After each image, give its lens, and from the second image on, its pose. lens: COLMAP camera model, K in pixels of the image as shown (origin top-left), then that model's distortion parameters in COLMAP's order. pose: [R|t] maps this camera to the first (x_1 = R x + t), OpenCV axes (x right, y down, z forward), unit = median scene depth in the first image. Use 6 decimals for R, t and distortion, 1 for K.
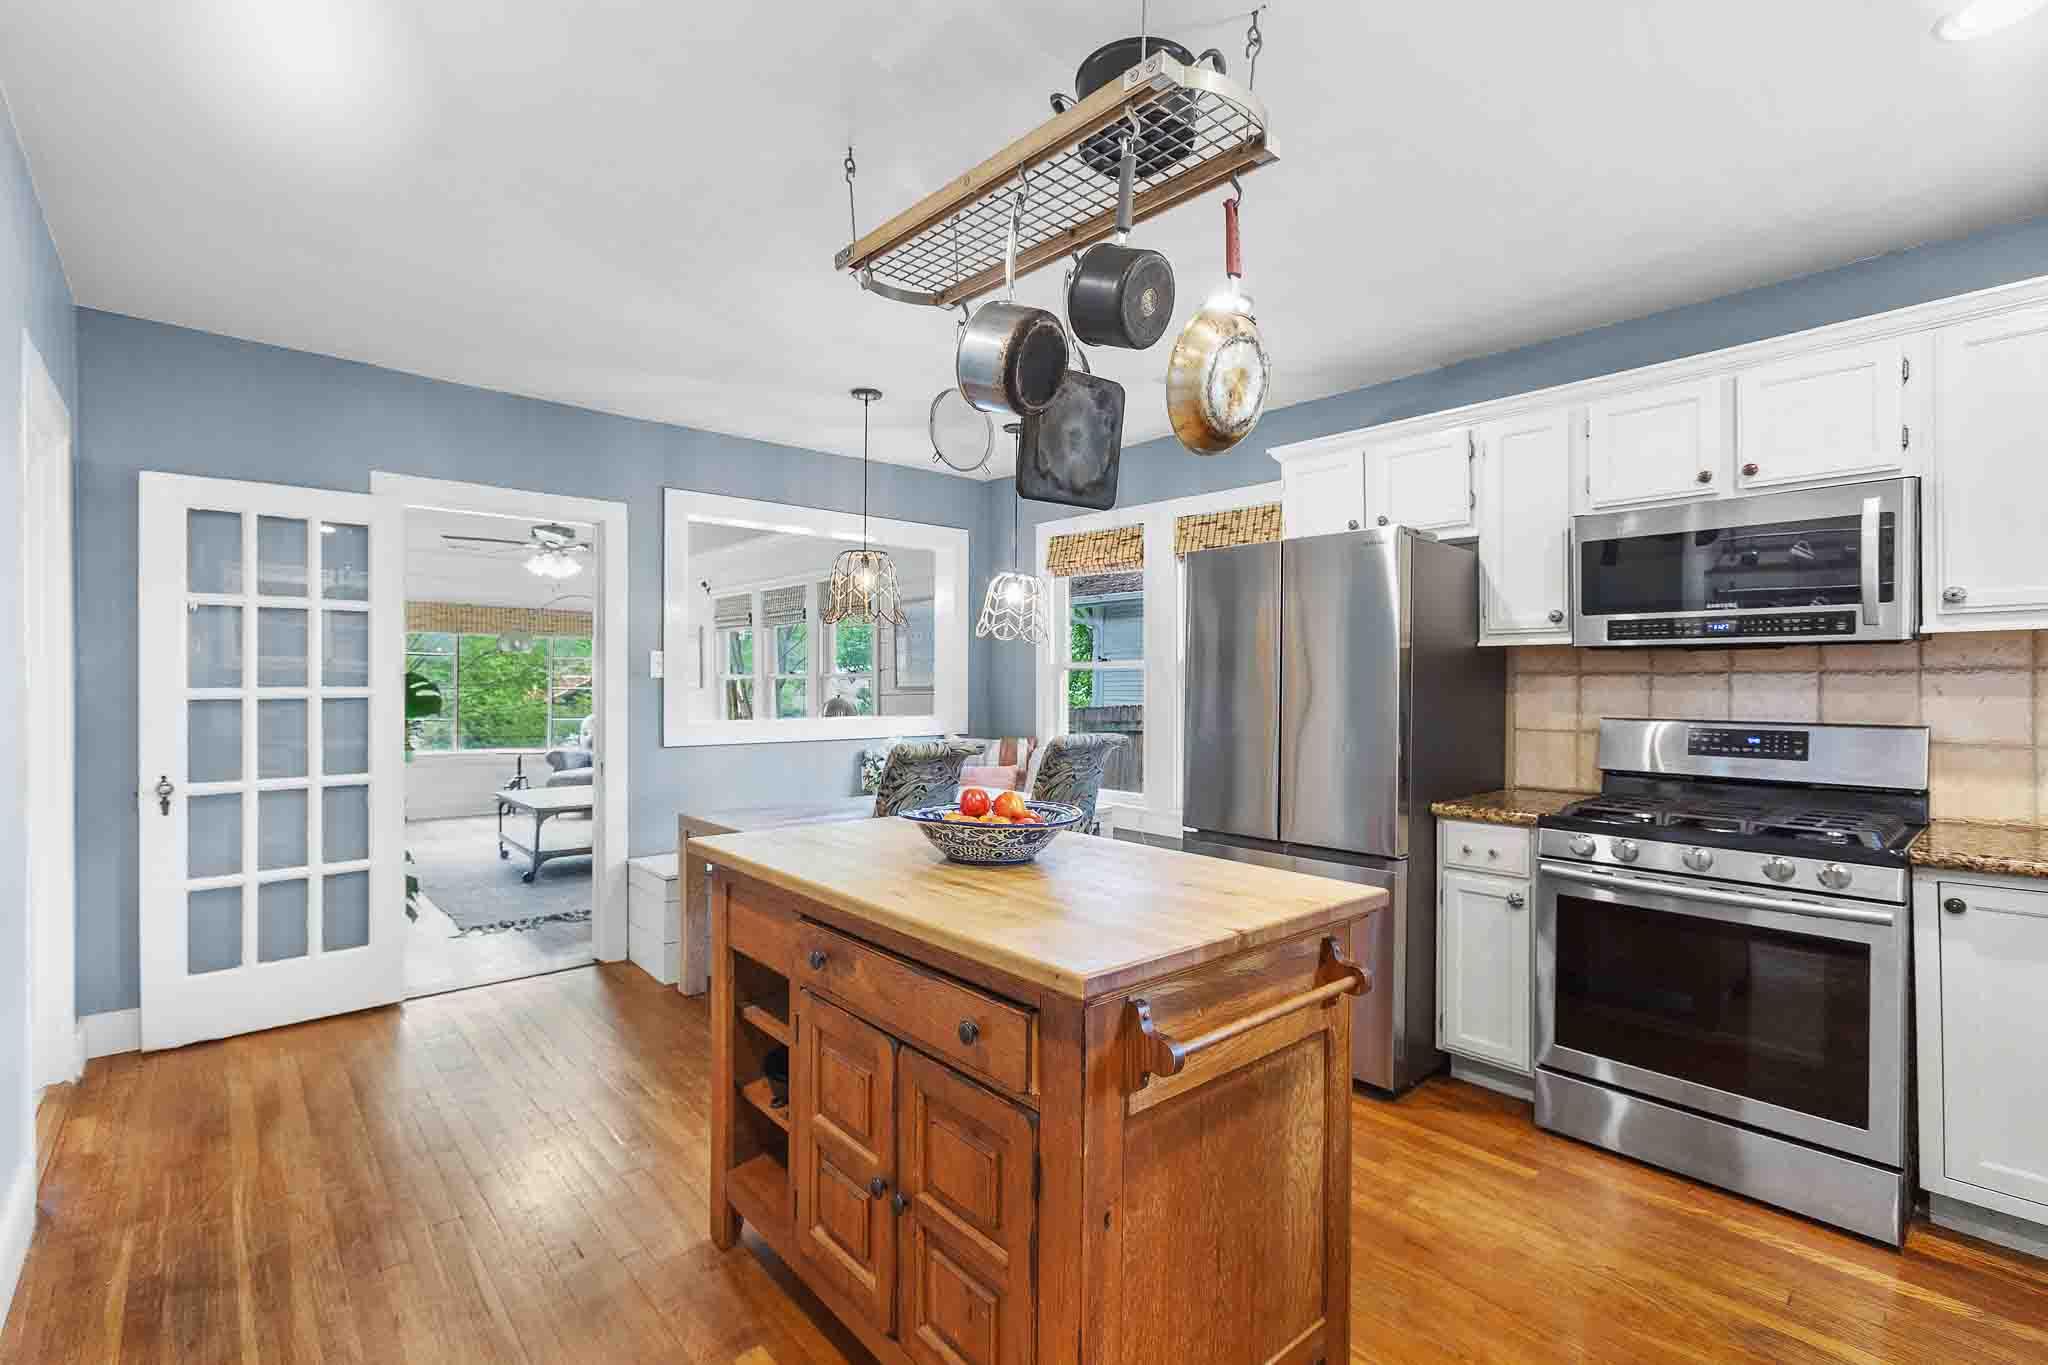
lens RADIAL K [[915.4, 0, 1026.7], [0, 915.4, 696.7], [0, 0, 1]] dist [-0.000064, 0.000312]
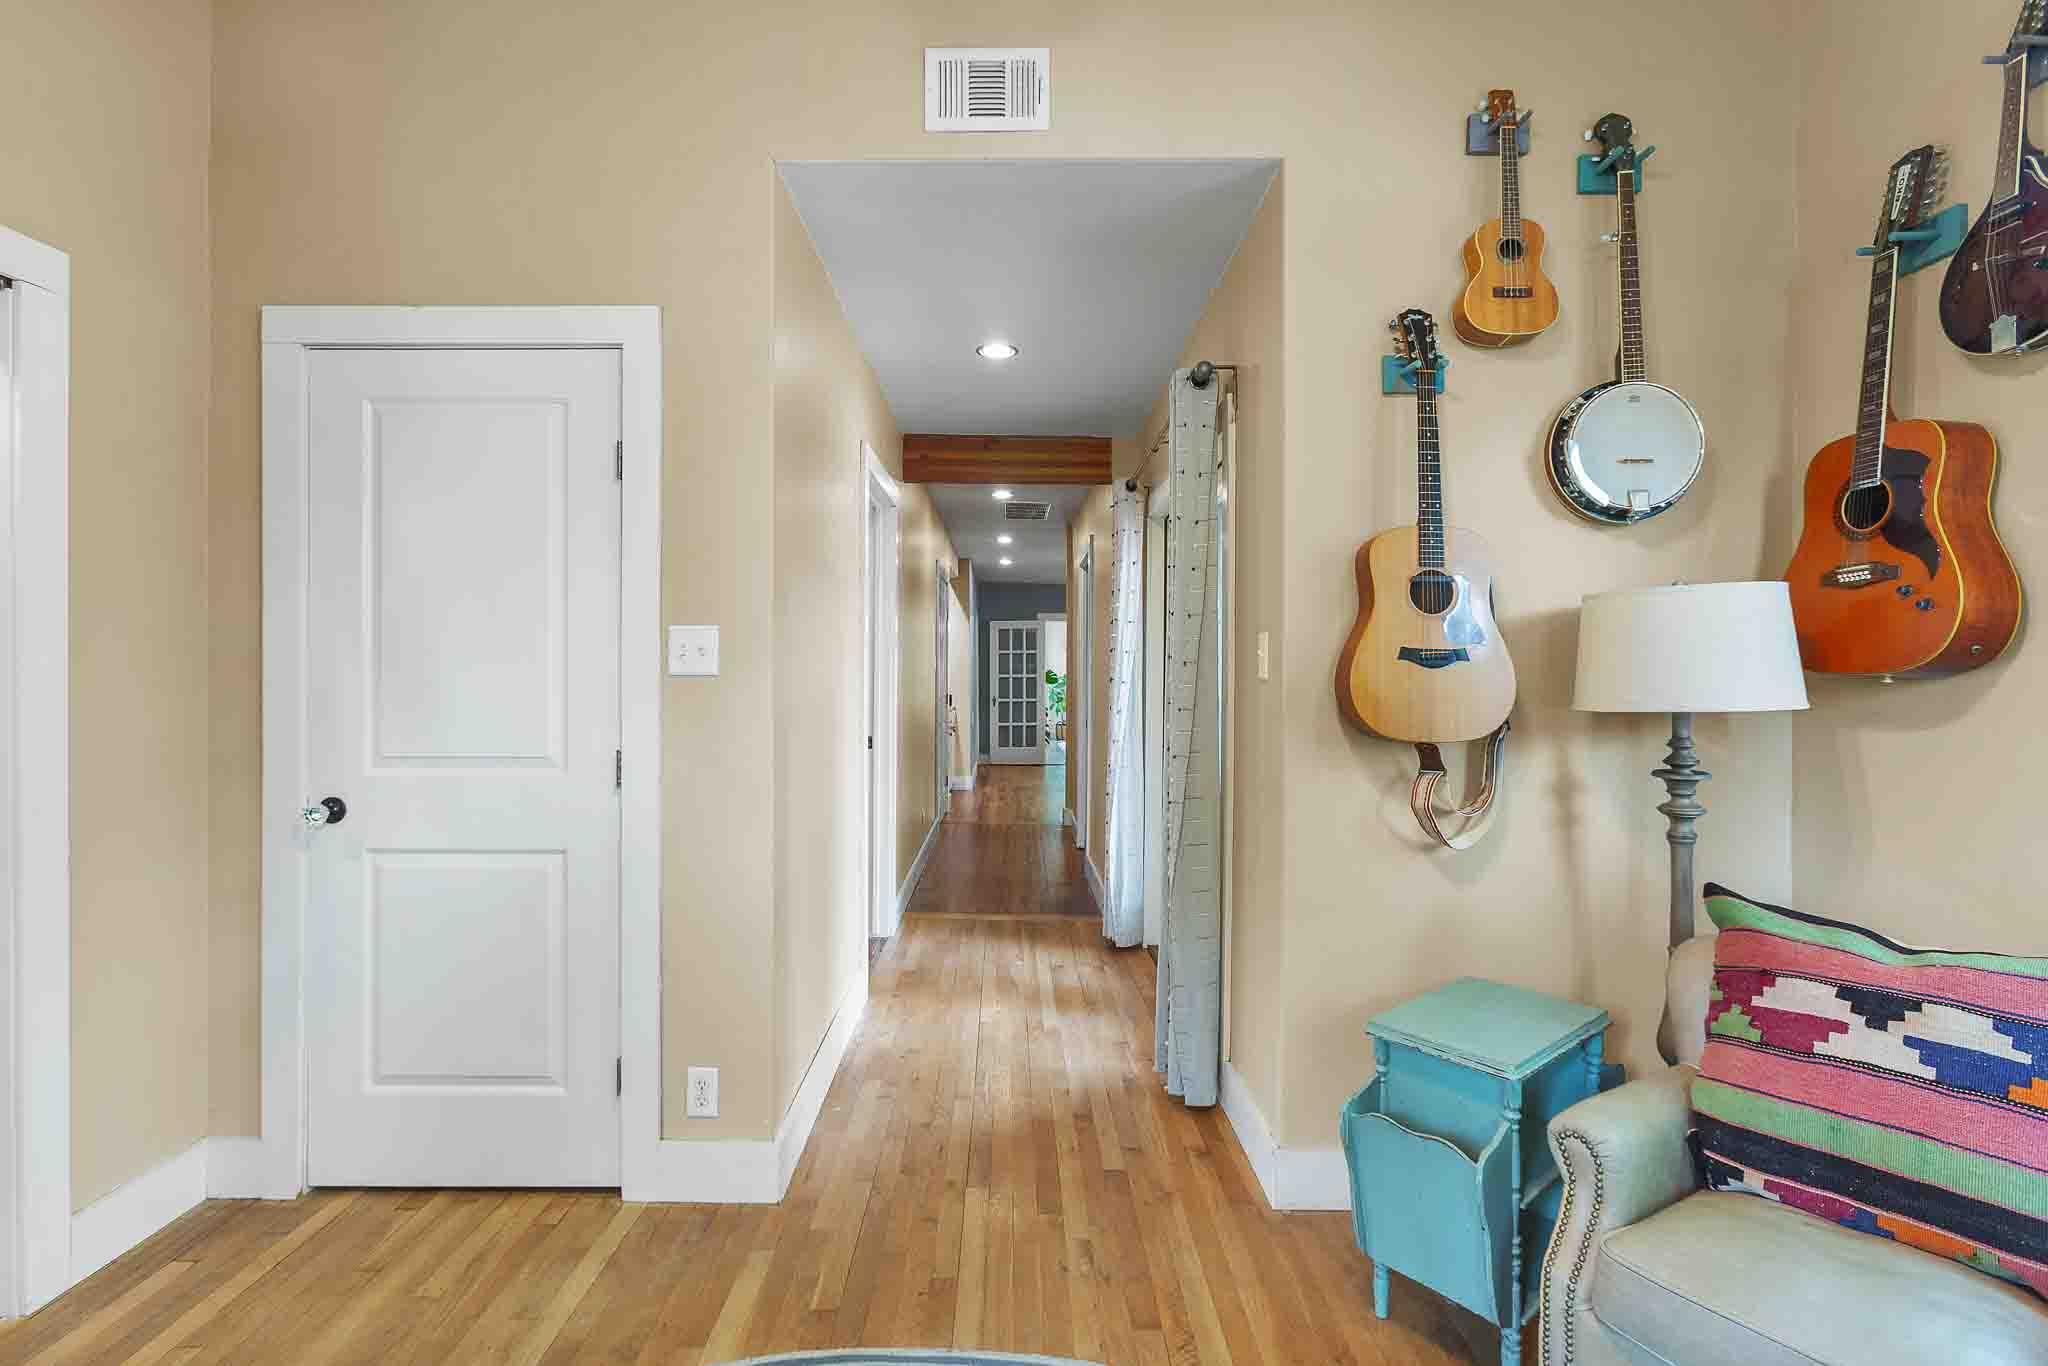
lens RADIAL K [[948.7, 0, 1024.0], [0, 948.7, 683.0], [0, 0, 1]] dist [-0.001238, -0.000029]
pose [[0.757926, -0.001503, -0.652338, 1.815608], [-0.001955, 0.999988, -0.004575, 0.044900], [0.652337, 0.004743, 0.757914, -2.007924]]
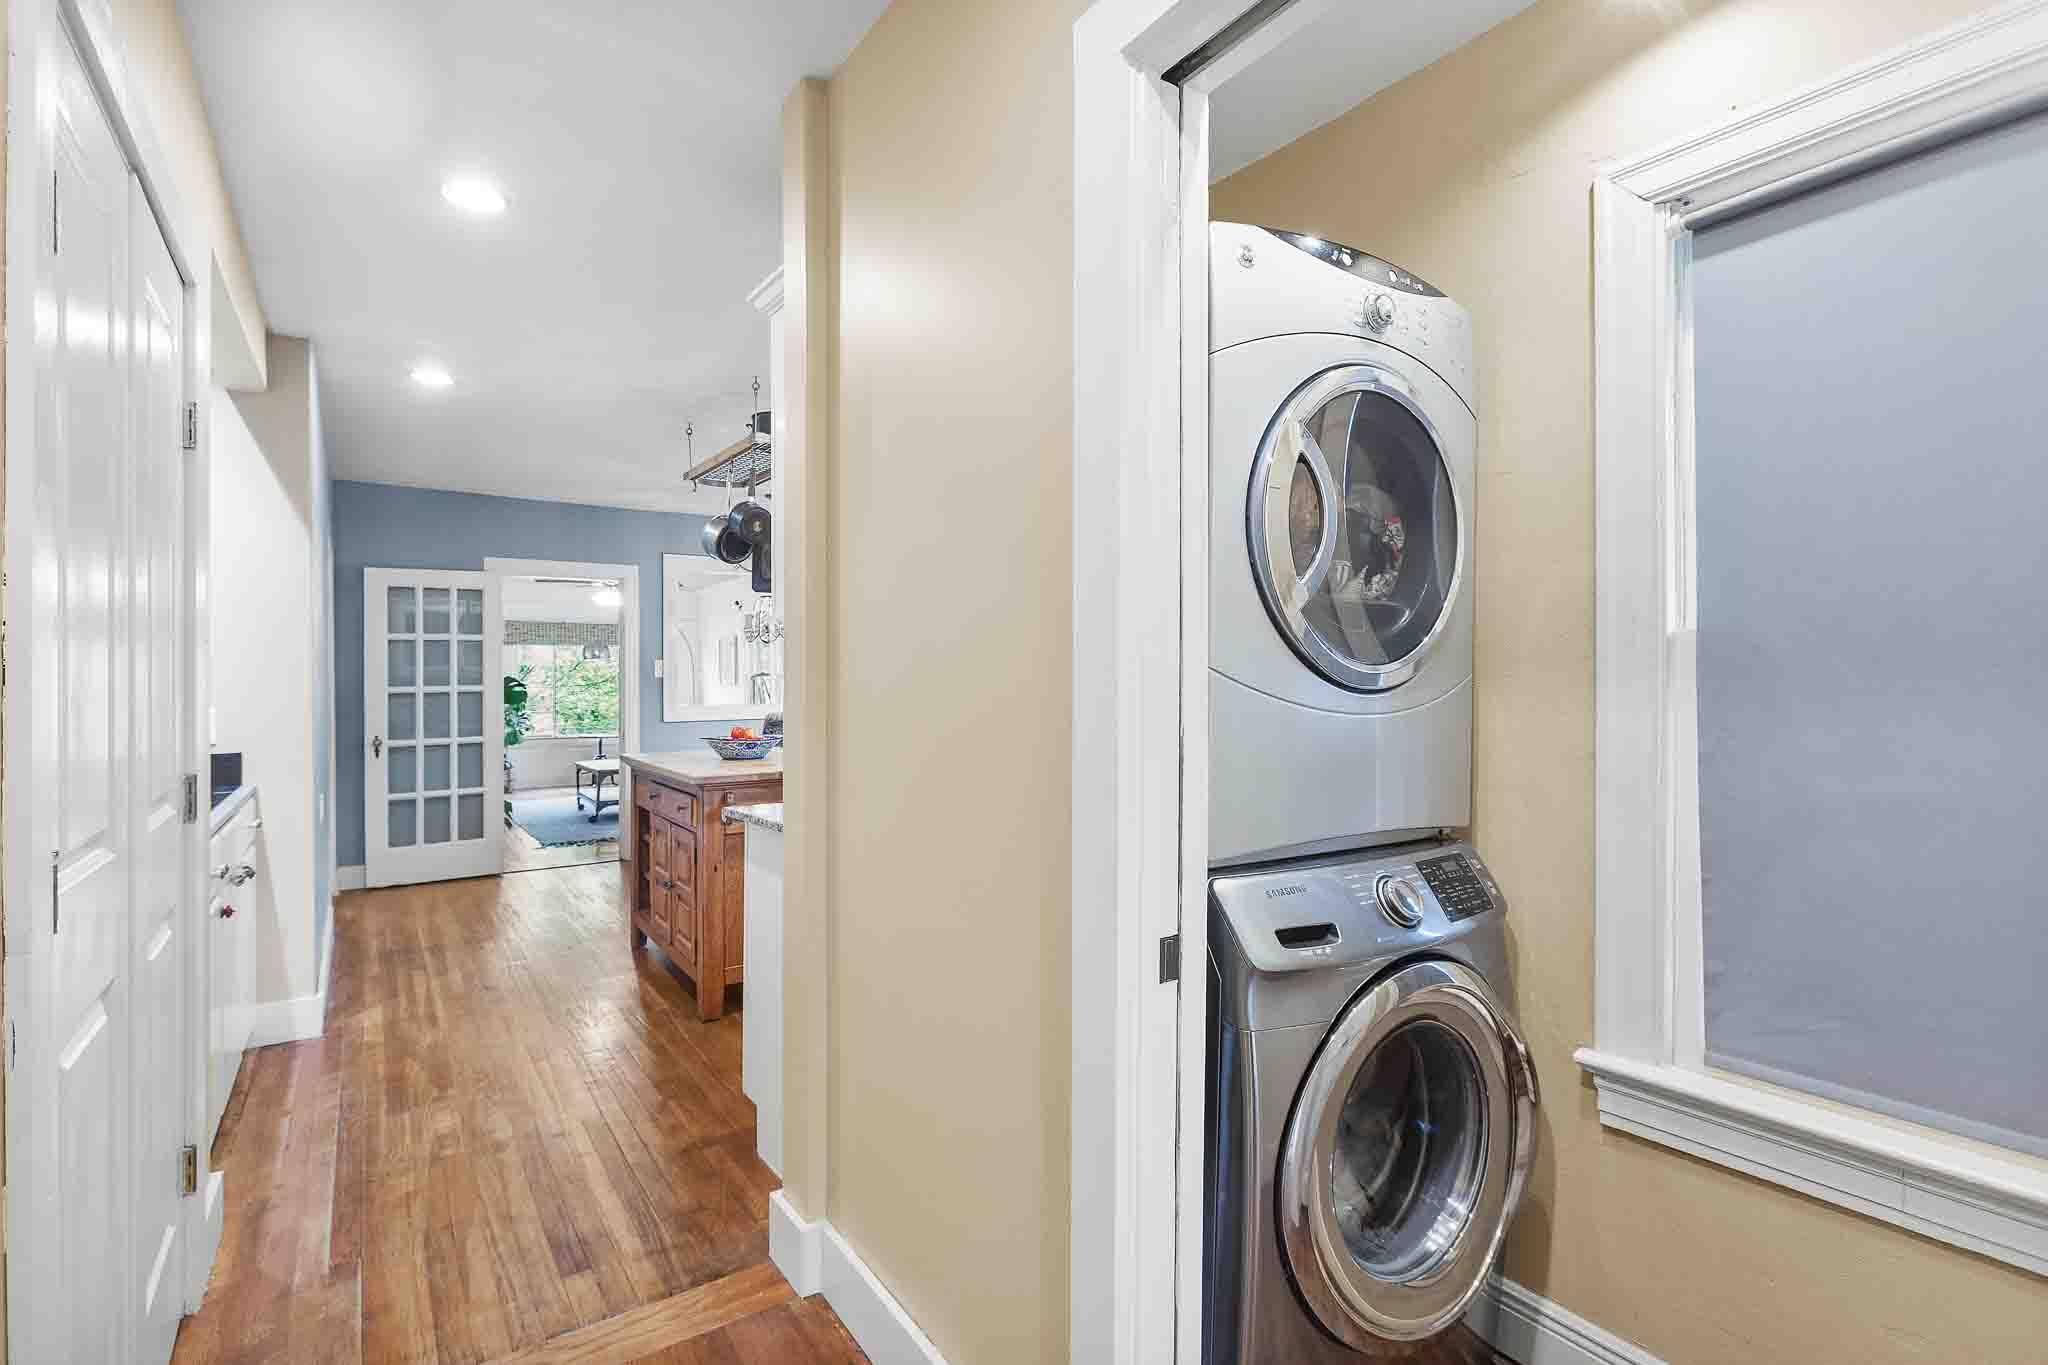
lens RADIAL K [[948.7, 0, 1024.0], [0, 948.7, 682.5], [0, 0, 1]] dist [-0.001238, -0.000029]
pose [[0.992949, -0.012177, -0.117918, 0.527017], [0.010871, 0.999872, -0.011719, 0.017273], [0.118046, 0.010355, 0.992954, -0.681389]]
